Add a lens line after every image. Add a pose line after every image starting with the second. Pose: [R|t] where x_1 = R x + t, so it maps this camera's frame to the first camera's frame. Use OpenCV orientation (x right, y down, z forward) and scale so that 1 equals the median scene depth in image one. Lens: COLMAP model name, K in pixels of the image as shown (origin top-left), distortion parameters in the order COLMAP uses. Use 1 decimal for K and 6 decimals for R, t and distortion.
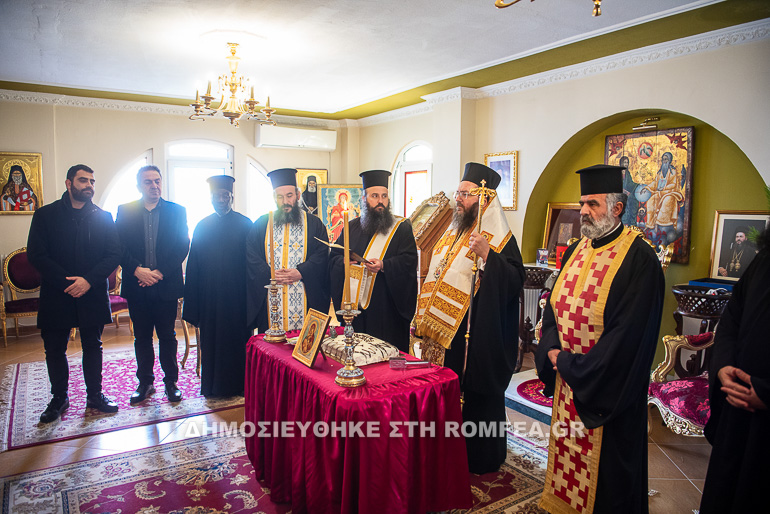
lens RADIAL K [[519.0, 0, 385.0], [0, 519.0, 257.0], [0, 0, 1]] dist [0.005861, -0.110547]
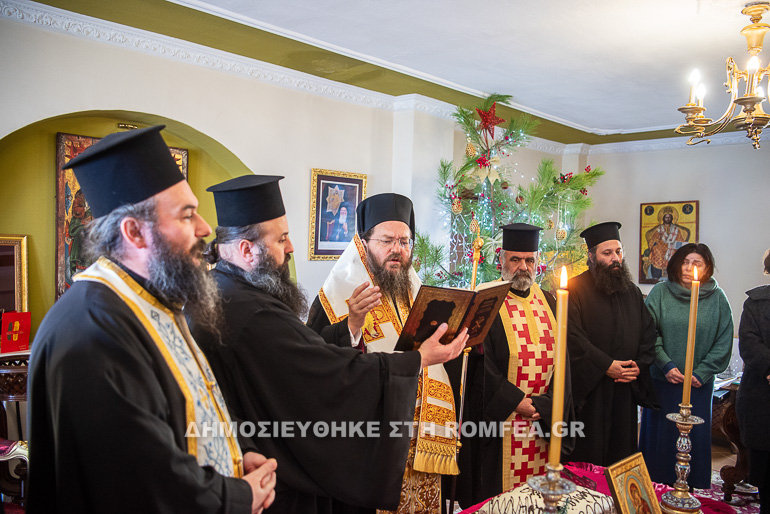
lens RADIAL K [[646.2, 0, 385.0], [0, 646.2, 257.0], [0, 0, 1]] dist [0.034061, 0.000005]
pose [[-0.156322, -0.025083, 0.987388, -0.513632], [0.060519, 0.997556, 0.034922, -0.095179], [-0.985850, 0.065214, -0.154422, 0.845601]]
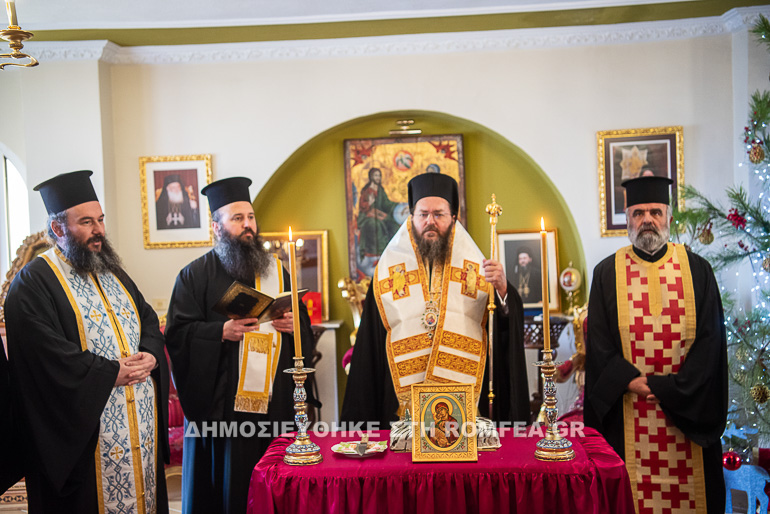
lens RADIAL K [[893.2, 0, 358.3], [0, 893.2, 258.2], [0, 0, 1]] dist [0.011407, 0.032904]
pose [[0.615008, -0.041862, 0.787409, -0.682912], [0.114852, 0.992696, -0.036929, -0.014518], [-0.780112, 0.113147, 0.615324, 0.233873]]
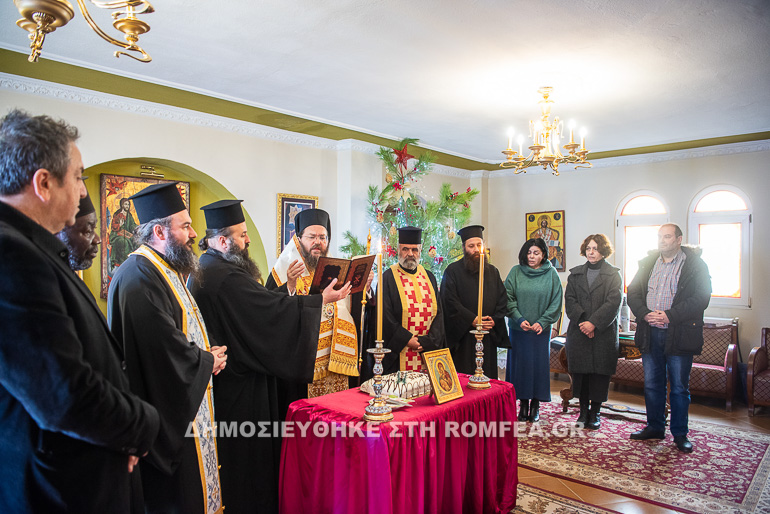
lens RADIAL K [[519.0, 0, 385.0], [0, 519.0, 257.0], [0, 0, 1]] dist [0.005861, -0.110547]
pose [[-0.216455, -0.011797, 0.976221, -0.704385], [0.086835, 0.995731, 0.031287, -0.075373], [-0.972423, 0.091543, -0.214507, 0.817855]]
